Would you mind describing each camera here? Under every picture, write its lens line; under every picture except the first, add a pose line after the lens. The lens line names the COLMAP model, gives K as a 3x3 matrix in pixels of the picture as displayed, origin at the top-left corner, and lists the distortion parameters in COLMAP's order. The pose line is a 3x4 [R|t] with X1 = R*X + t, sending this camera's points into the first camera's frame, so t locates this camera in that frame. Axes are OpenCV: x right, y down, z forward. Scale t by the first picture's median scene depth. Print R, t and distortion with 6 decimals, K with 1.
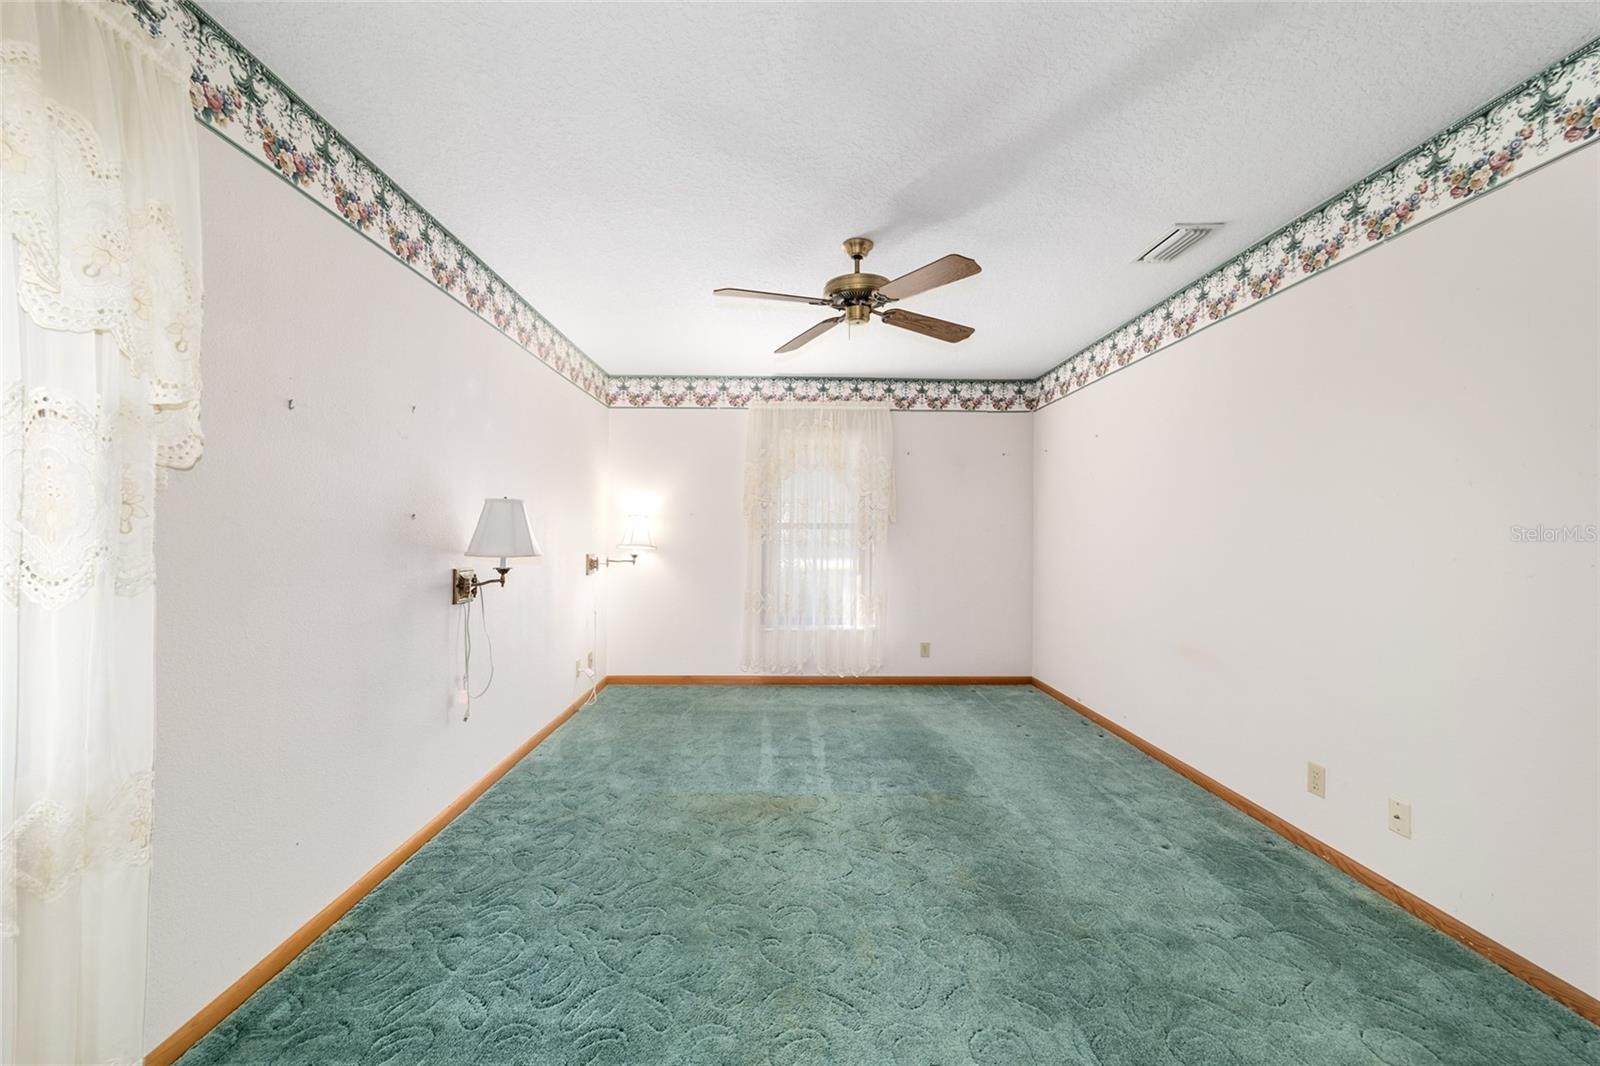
lens RADIAL K [[634.0, 0, 800.0], [0, 634.0, 533.0], [0, 0, 1]] dist [-0.012170, 0.010956]
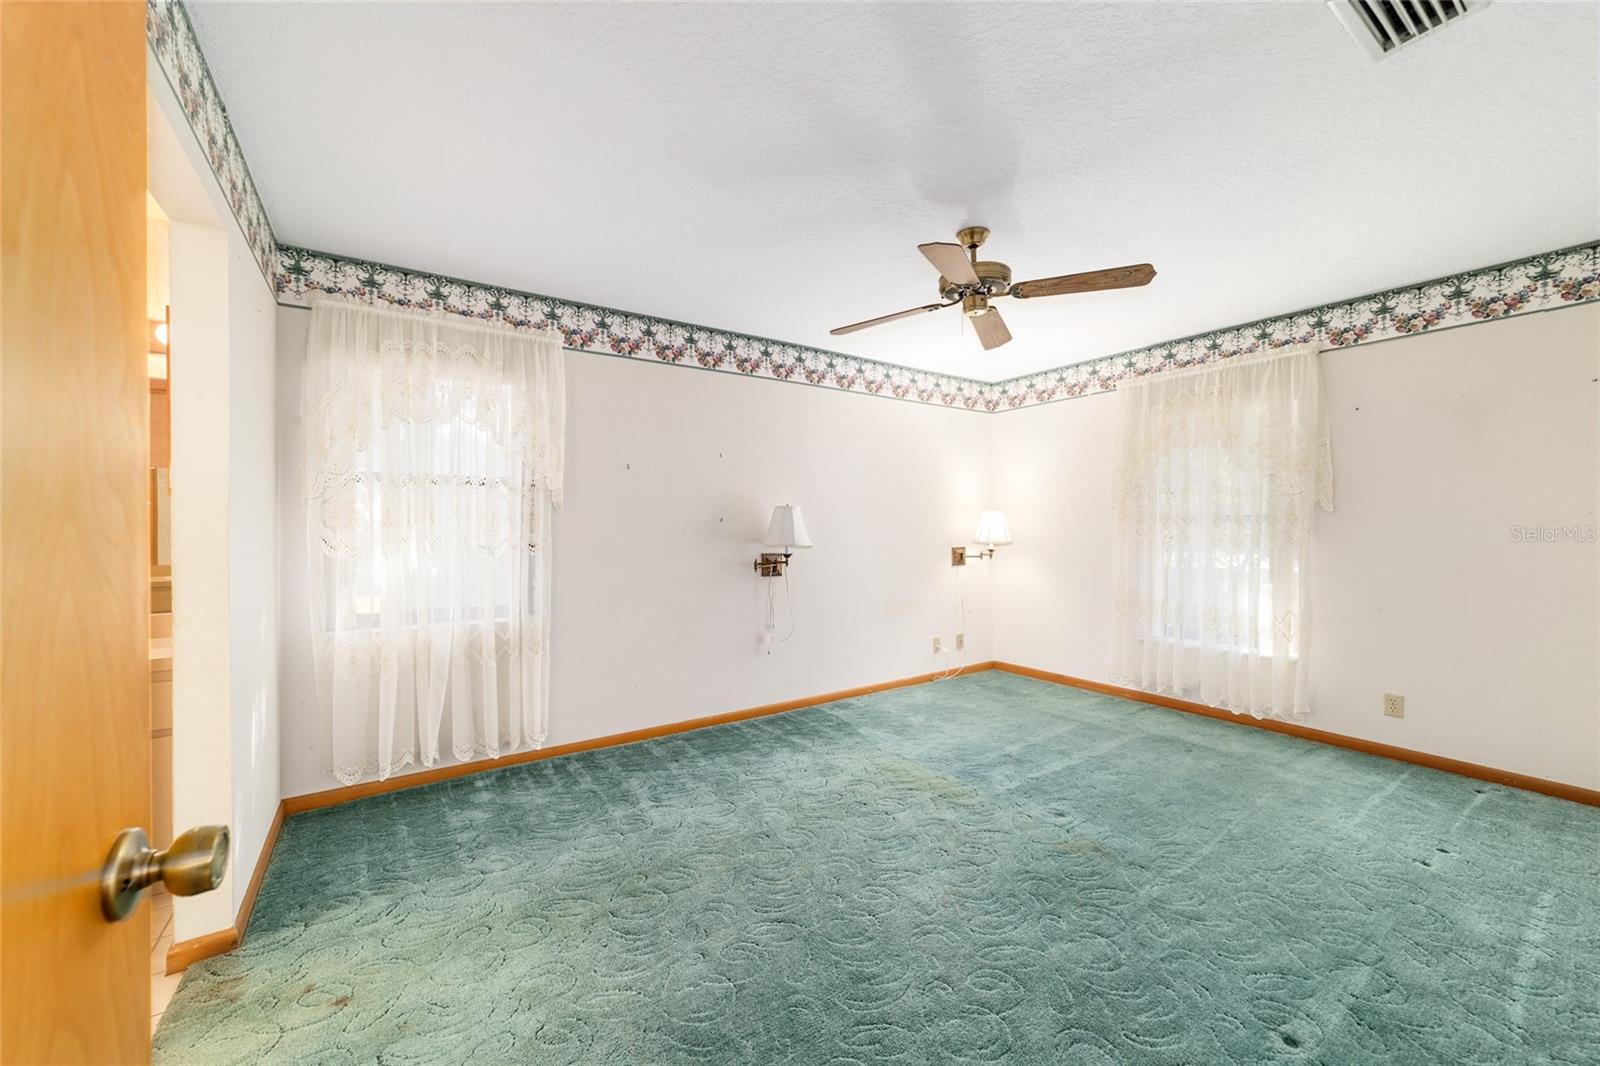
lens RADIAL K [[634.0, 0, 800.0], [0, 634.0, 533.0], [0, 0, 1]] dist [-0.012170, 0.010956]
pose [[0.534178, 0.001752, -0.845370, 0.435466], [0.004633, 0.999977, 0.005000, 0.000309], [0.845359, -0.006588, 0.534157, 0.140049]]
